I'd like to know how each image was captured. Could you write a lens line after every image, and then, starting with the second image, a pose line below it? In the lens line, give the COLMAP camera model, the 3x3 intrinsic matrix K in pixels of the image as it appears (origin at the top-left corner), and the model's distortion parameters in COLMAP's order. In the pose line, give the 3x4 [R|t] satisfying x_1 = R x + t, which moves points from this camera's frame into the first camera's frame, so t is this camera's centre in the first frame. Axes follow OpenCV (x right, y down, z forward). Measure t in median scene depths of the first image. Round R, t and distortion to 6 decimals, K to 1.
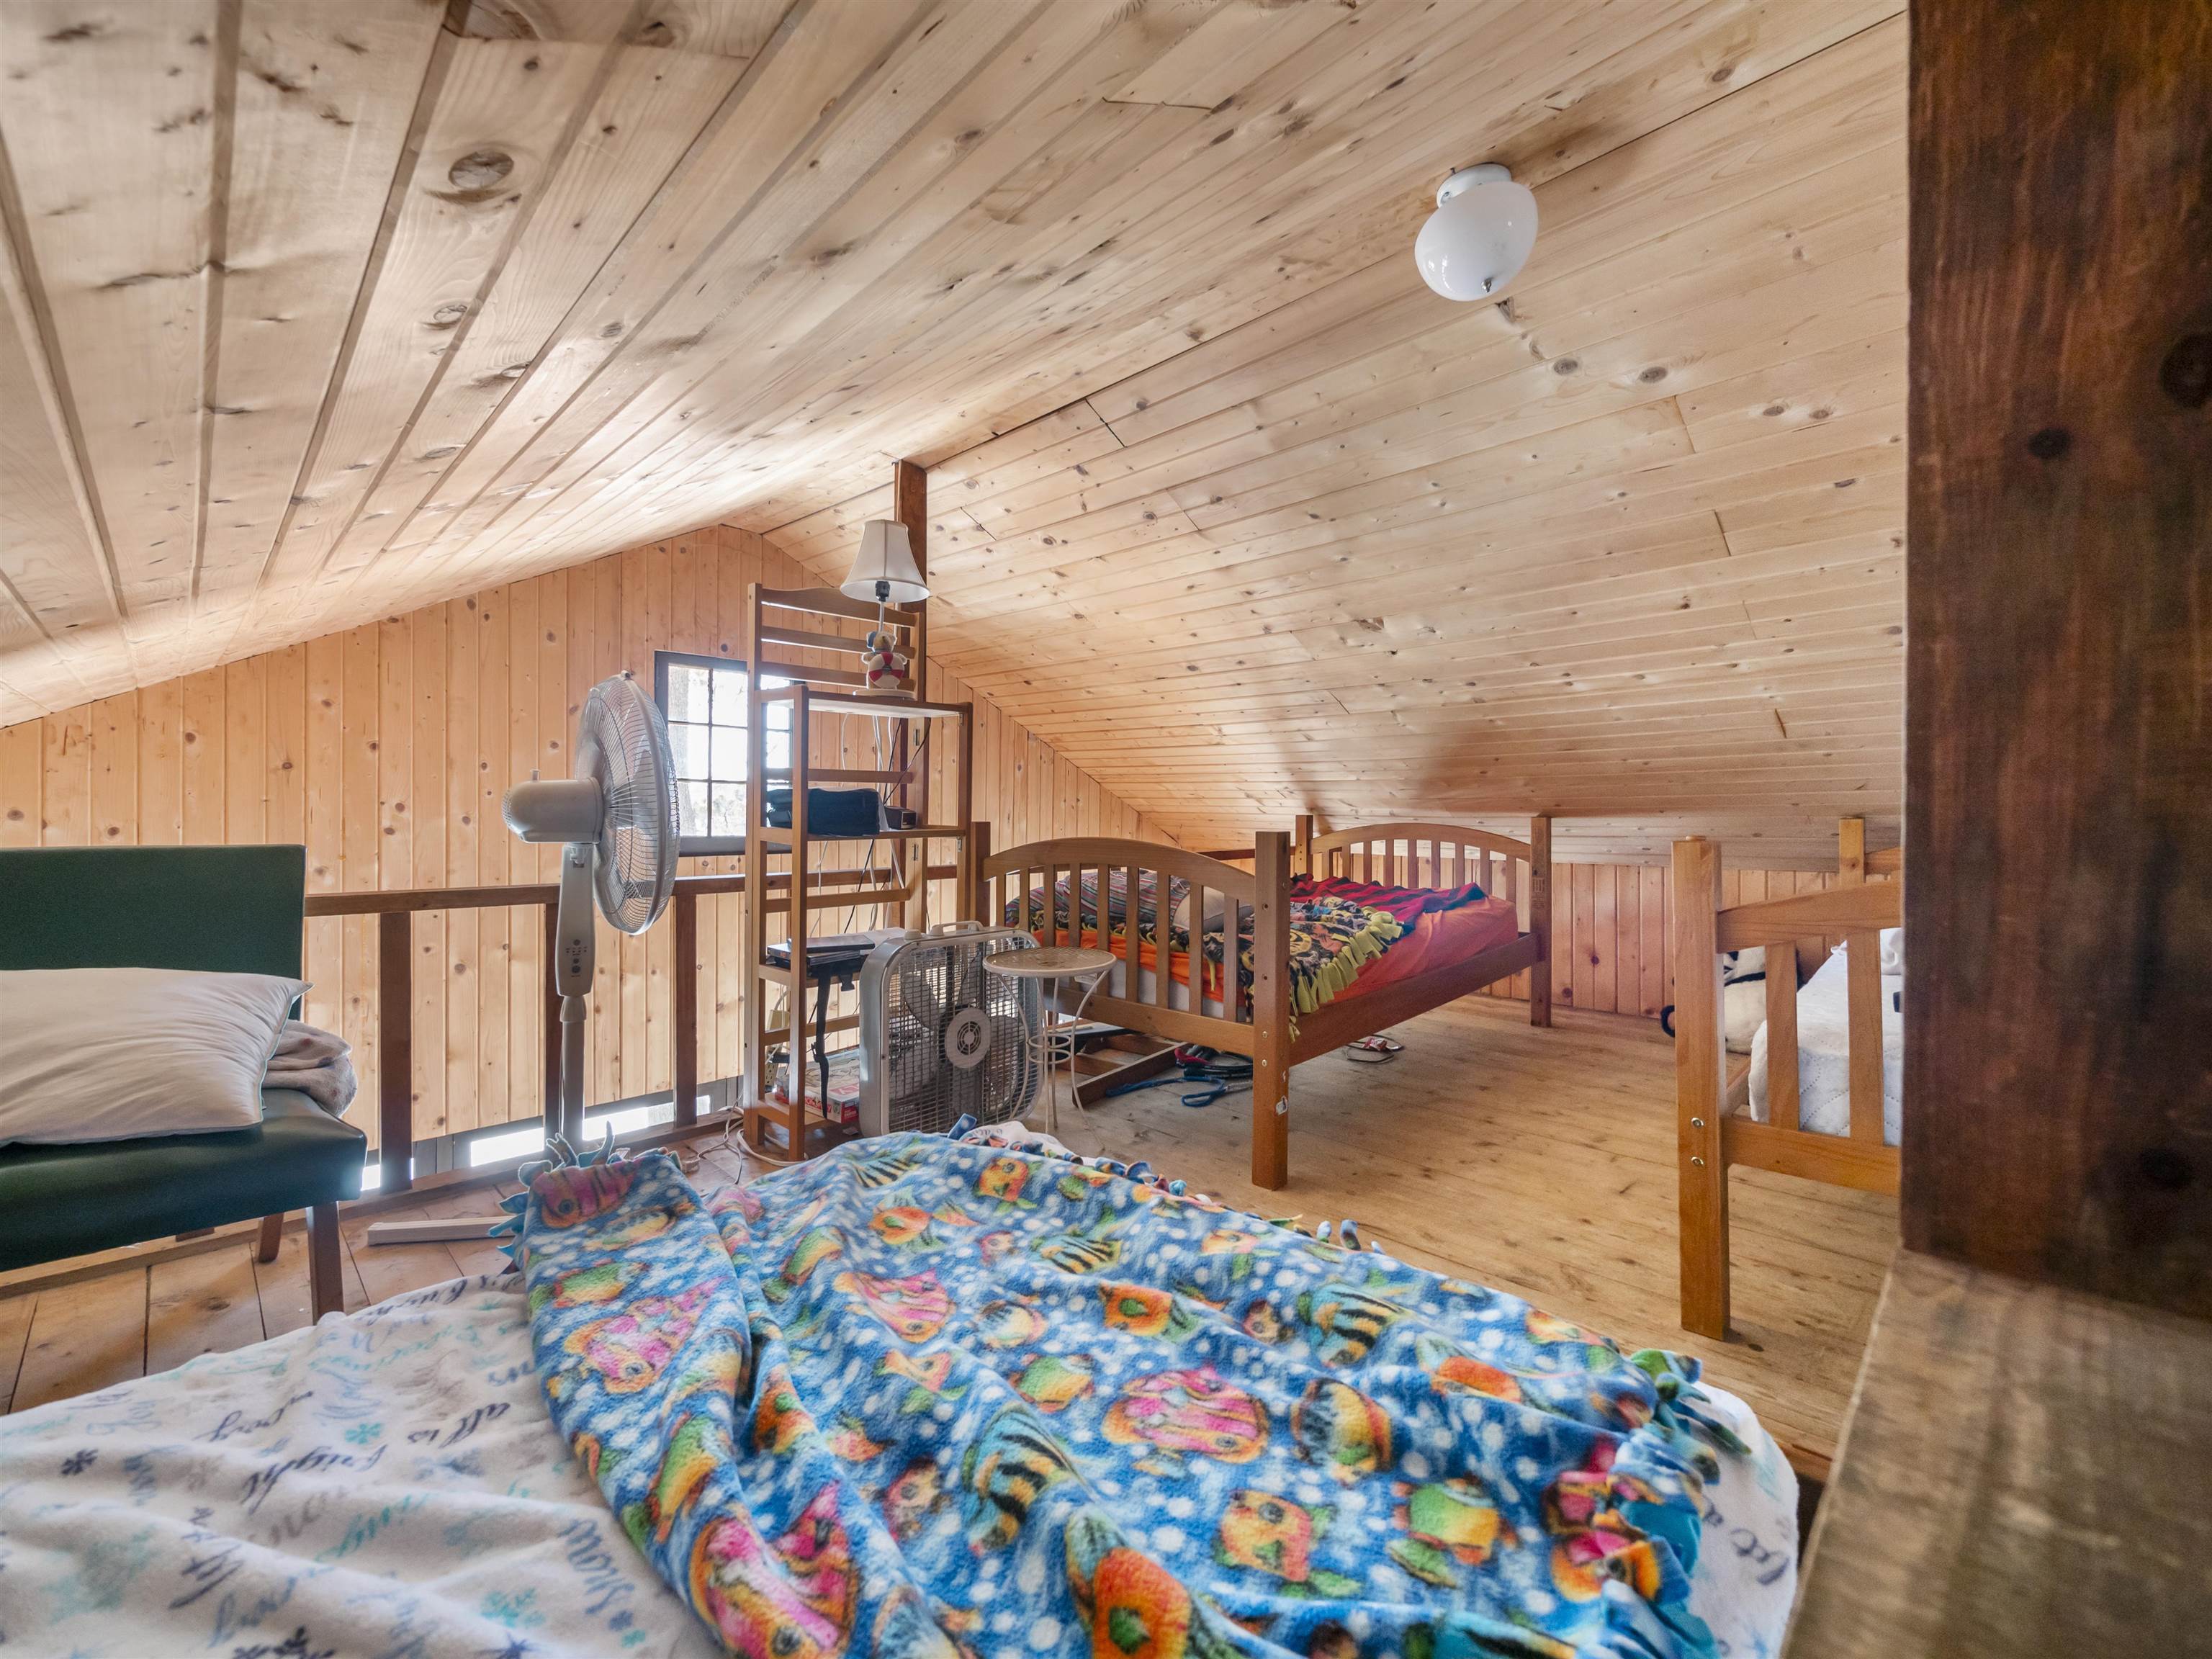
lens RADIAL K [[922.5, 0, 1106.8], [0, 922.5, 824.3], [0, 0, 1]] dist [-0.001862, -0.000146]
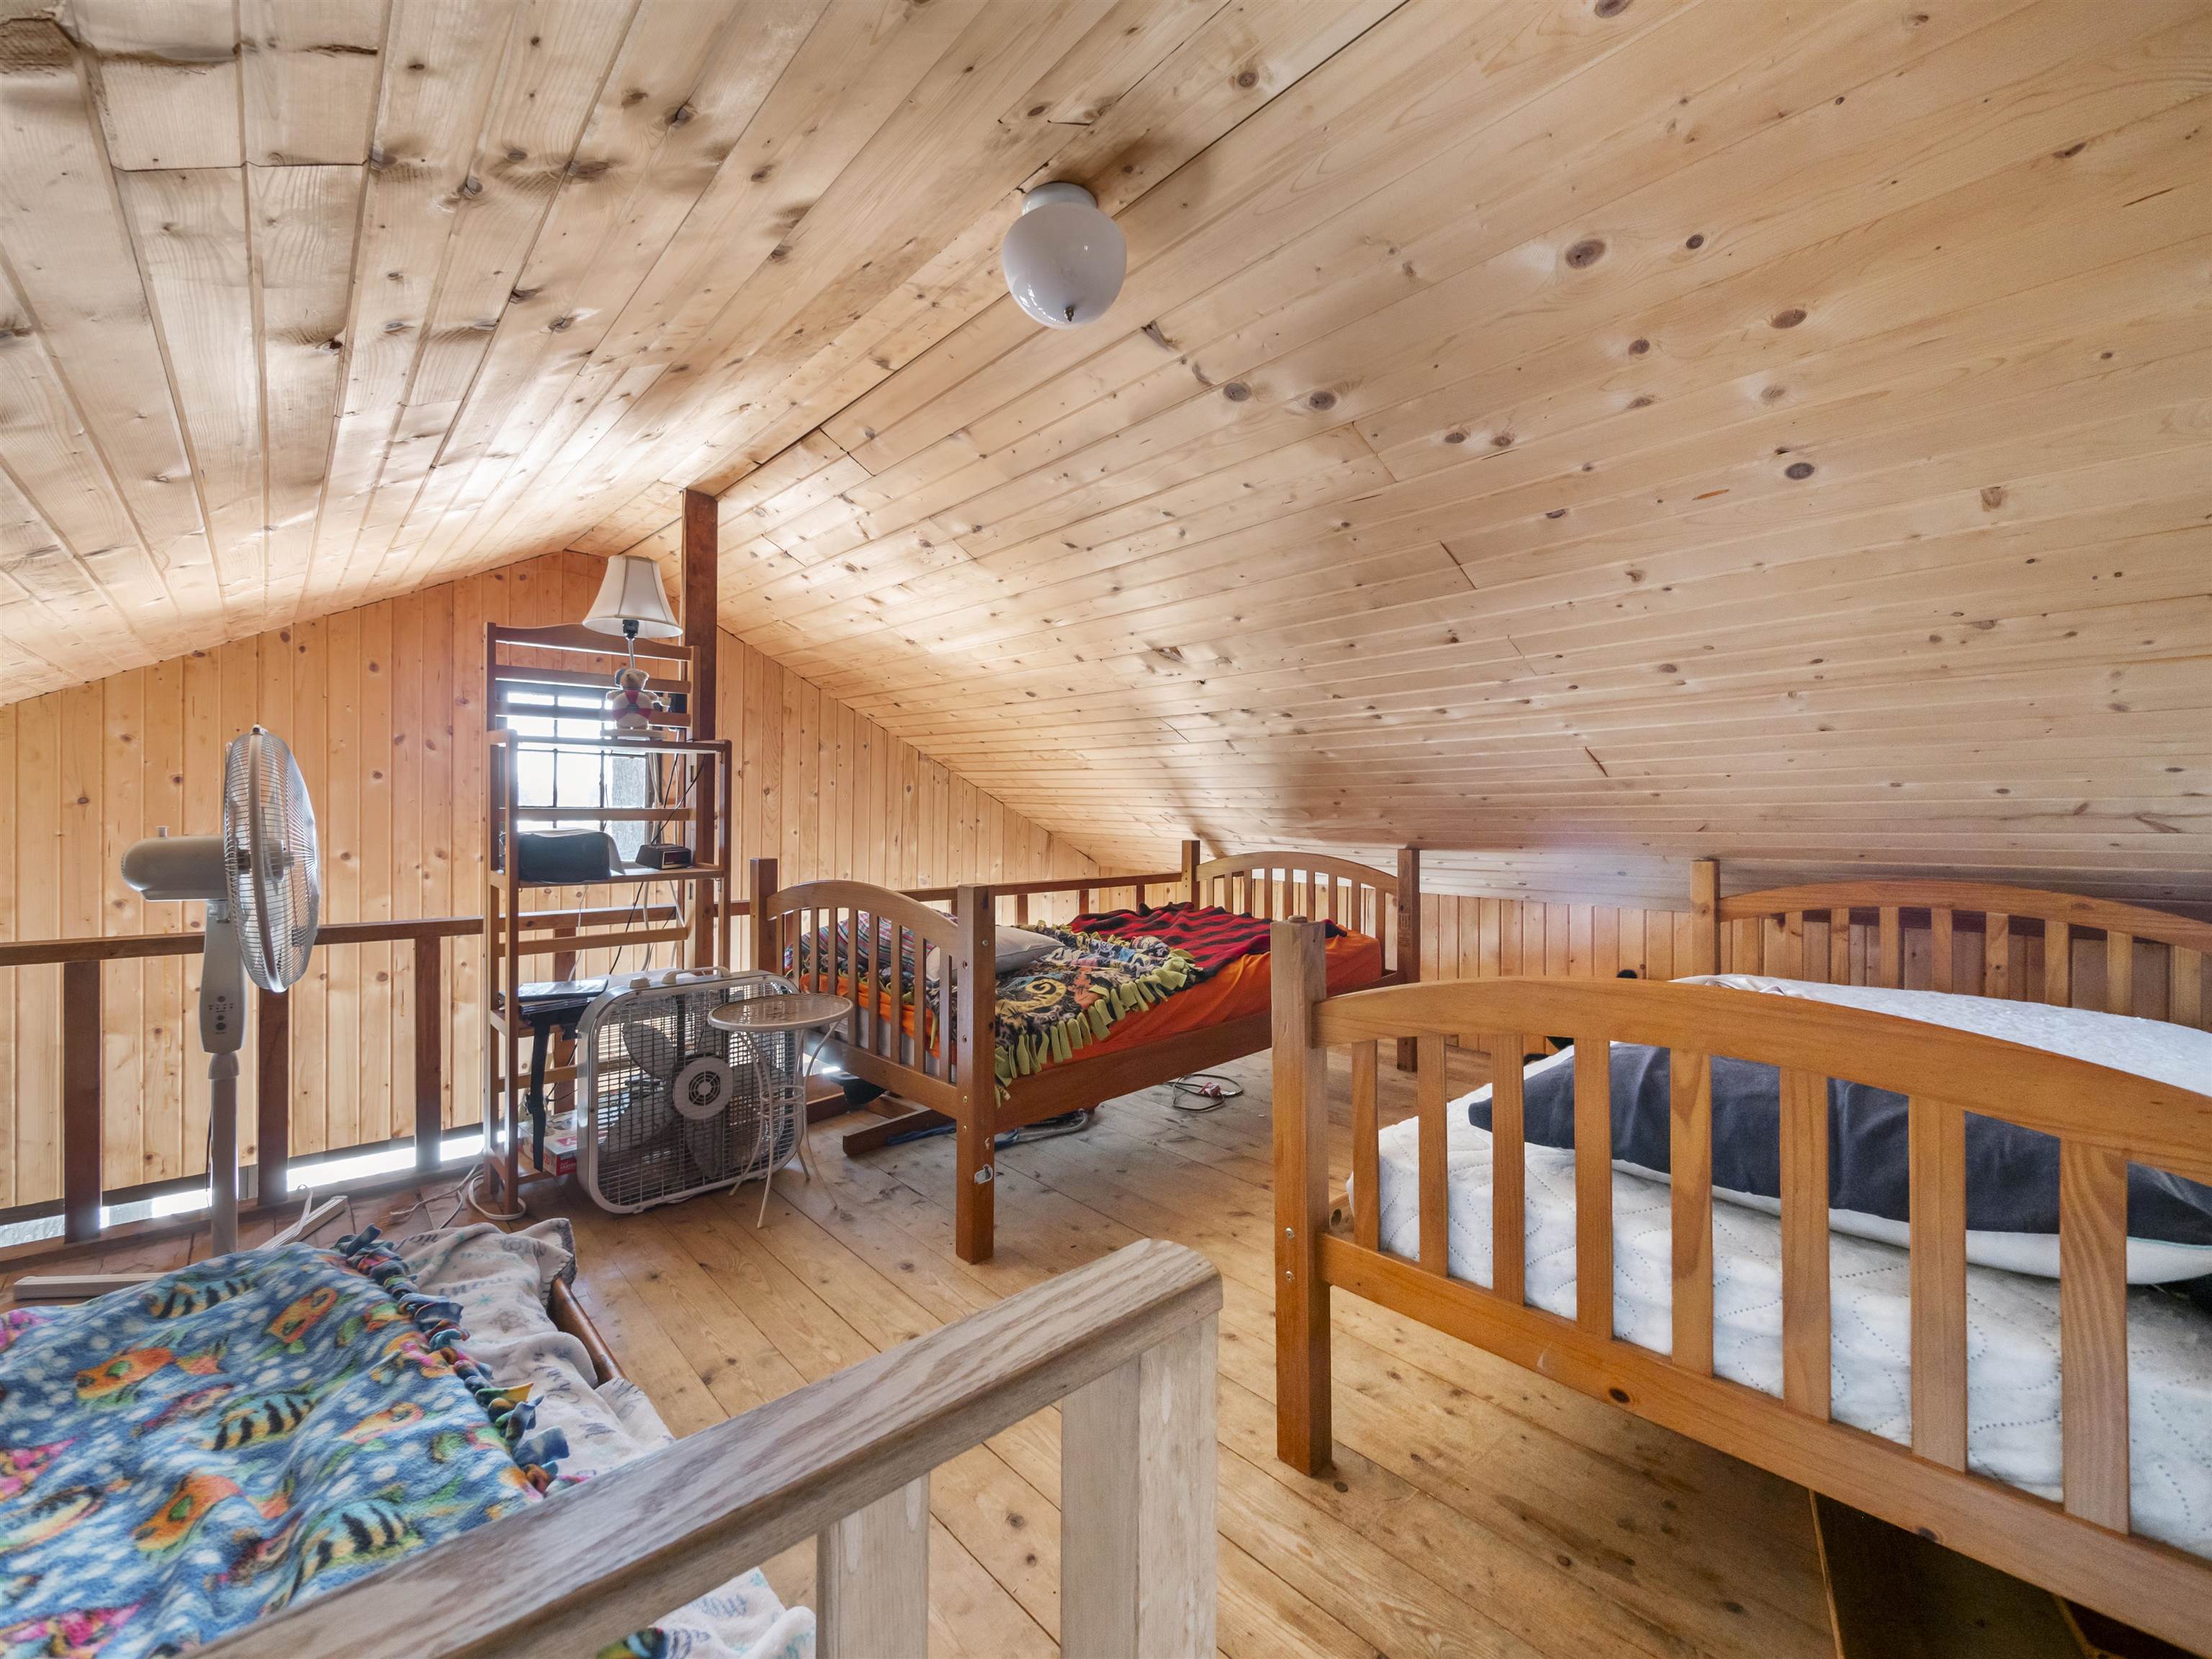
lens RADIAL K [[927.6, 0, 1102.5], [0, 927.6, 824.9], [0, 0, 1]] dist [-0.001108, -0.000884]
pose [[0.998338, 0.005850, -0.057331, 0.304032], [-0.005741, 0.999981, 0.002074, -0.047162], [0.057342, -0.001741, 0.998353, 0.047220]]
